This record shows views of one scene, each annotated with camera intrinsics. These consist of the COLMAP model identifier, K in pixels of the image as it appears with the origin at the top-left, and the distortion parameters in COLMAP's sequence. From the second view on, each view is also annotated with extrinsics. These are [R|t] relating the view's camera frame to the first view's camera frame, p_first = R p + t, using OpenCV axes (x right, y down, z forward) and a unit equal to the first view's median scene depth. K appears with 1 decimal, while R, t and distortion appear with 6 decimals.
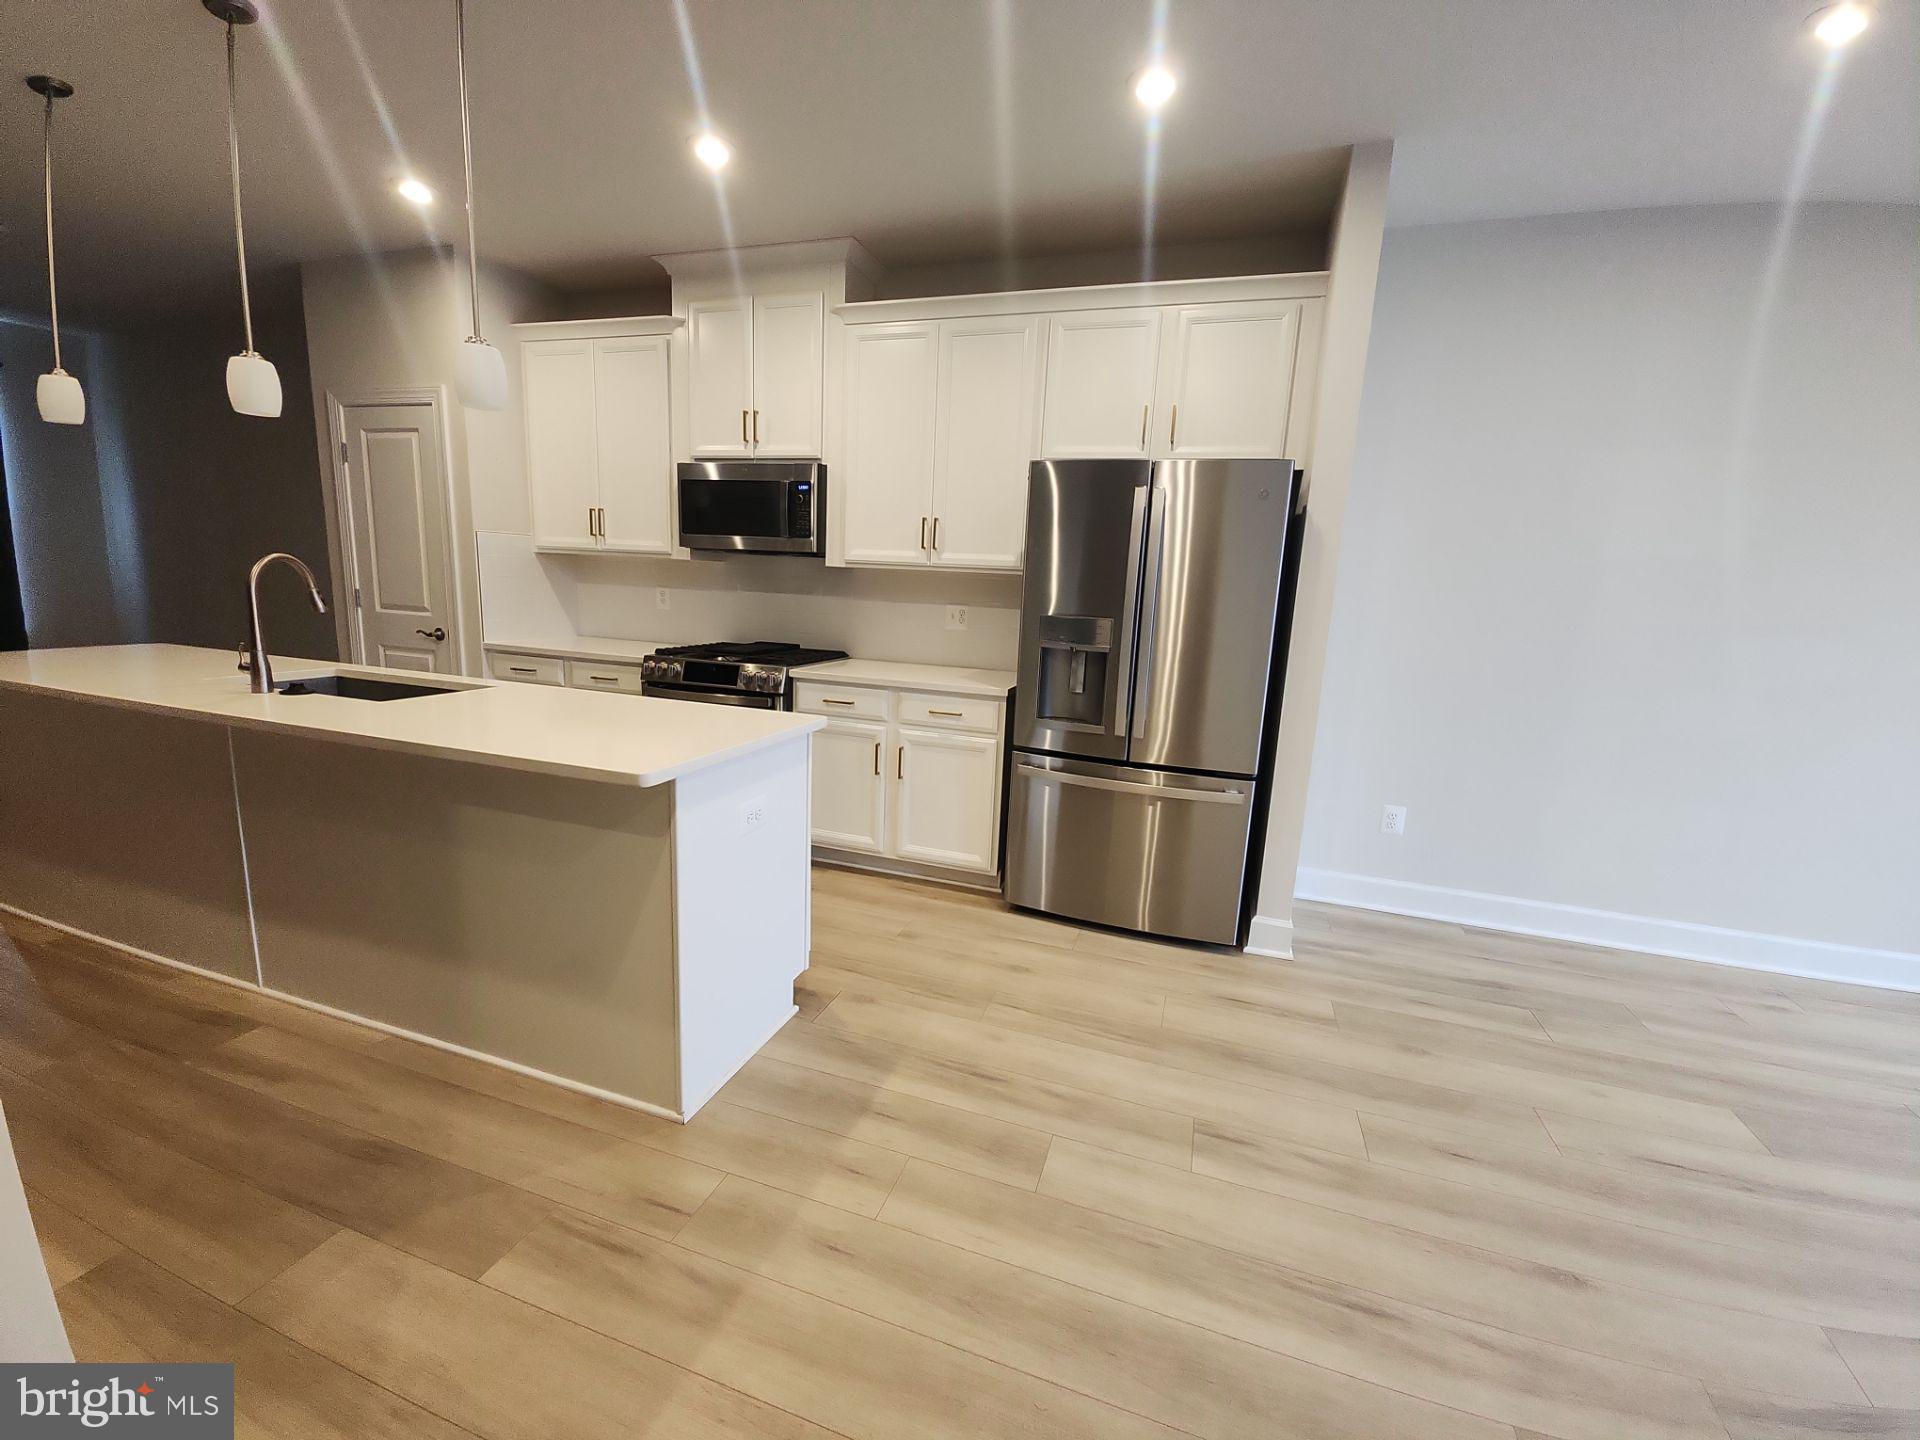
lens RADIAL K [[776.3, 0, 960.0], [0, 776.3, 720.0], [0, 0, 1]] dist [0.008726, -0.007358]
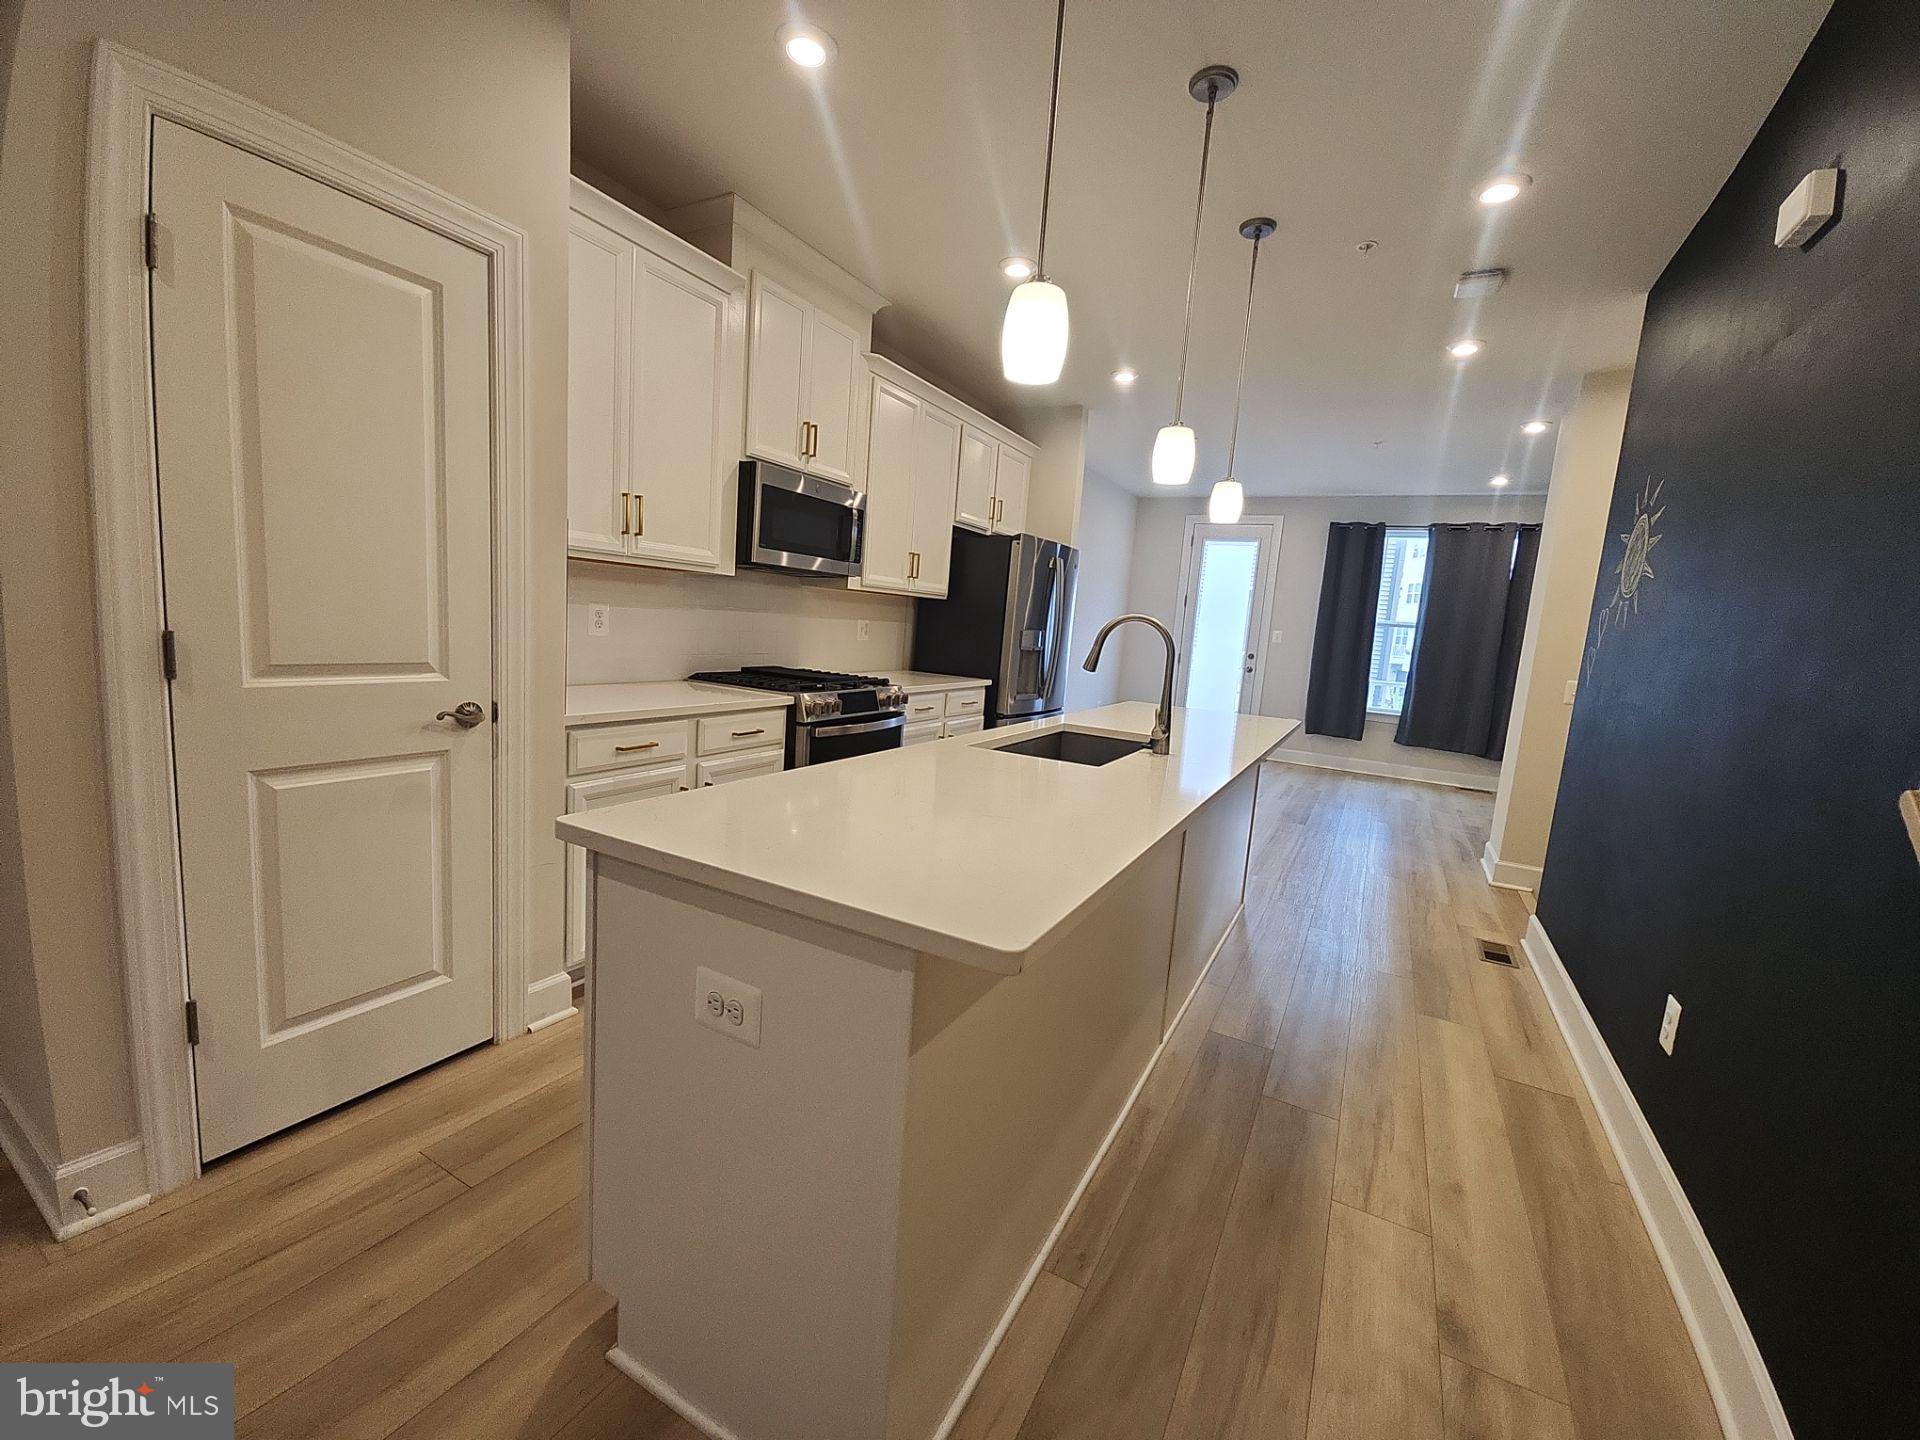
lens RADIAL K [[776.3, 0, 960.0], [0, 776.3, 720.0], [0, 0, 1]] dist [0.008726, -0.007358]
pose [[0.183288, -0.162731, 0.969497, -1.741684], [0.110076, 0.983399, 0.144254, -0.230058], [-0.976877, 0.080278, 0.198158, 0.955732]]
